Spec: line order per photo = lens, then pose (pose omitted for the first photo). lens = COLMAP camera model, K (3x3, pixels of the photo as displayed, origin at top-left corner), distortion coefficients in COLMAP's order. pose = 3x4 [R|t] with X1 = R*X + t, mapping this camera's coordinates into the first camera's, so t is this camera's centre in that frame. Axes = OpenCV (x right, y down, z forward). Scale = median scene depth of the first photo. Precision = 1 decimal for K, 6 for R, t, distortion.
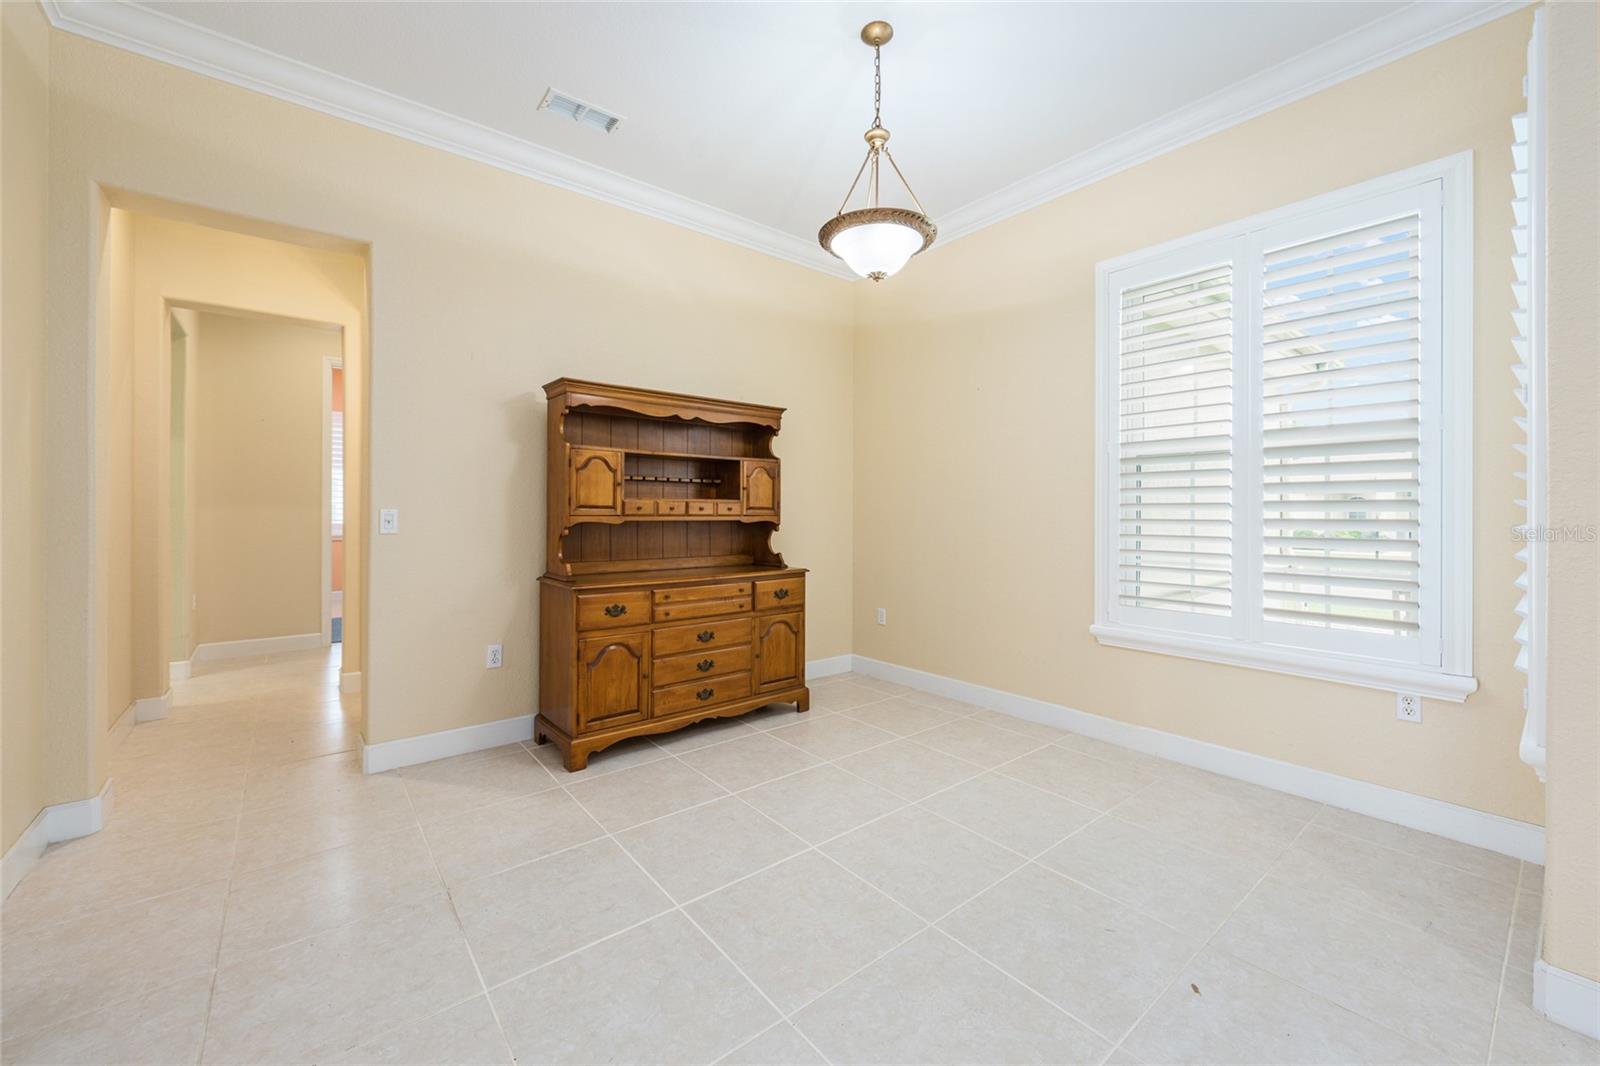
lens RADIAL K [[625.0, 0, 800.0], [0, 625.0, 508.6], [0, 0, 1]] dist [-0.000067, 0.000004]
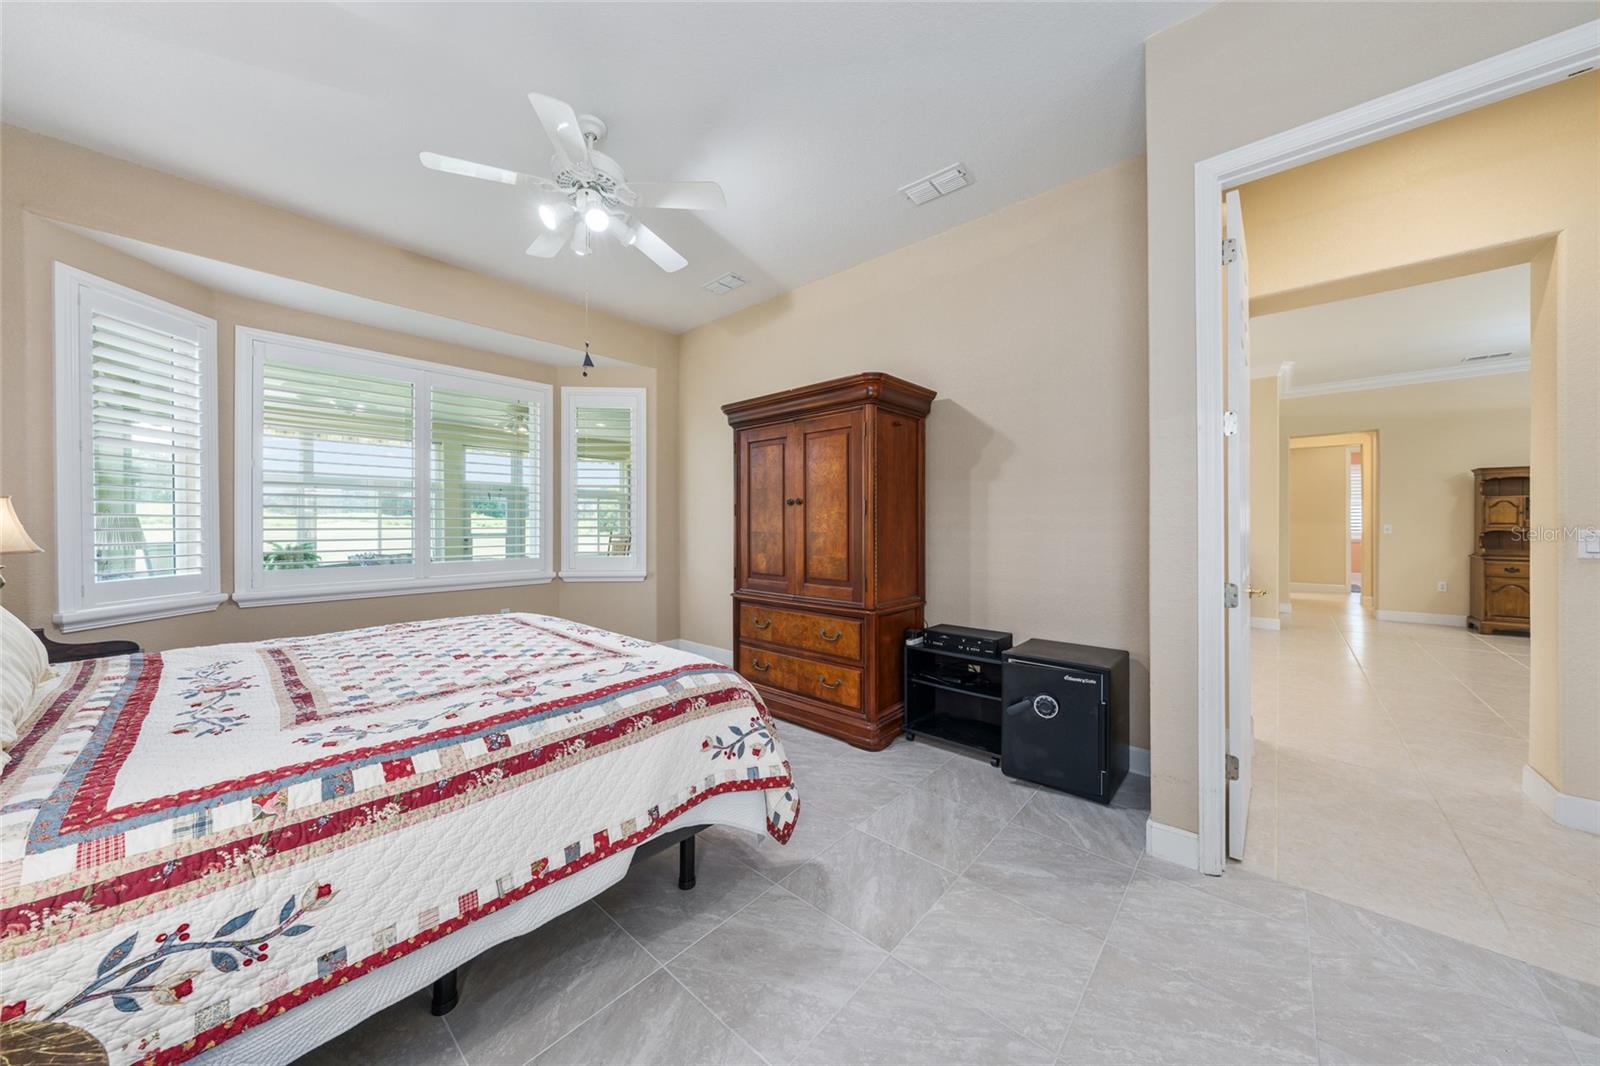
lens RADIAL K [[545.1, 0, 797.4], [0, 545.1, 521.2], [0, 0, 1]] dist [-0.000198, 0.000007]
pose [[0.151409, -0.005642, -0.988455, 1.187987], [-0.000183, 0.999984, -0.005736, 0.000495], [0.988471, 0.001049, 0.151406, -1.737561]]
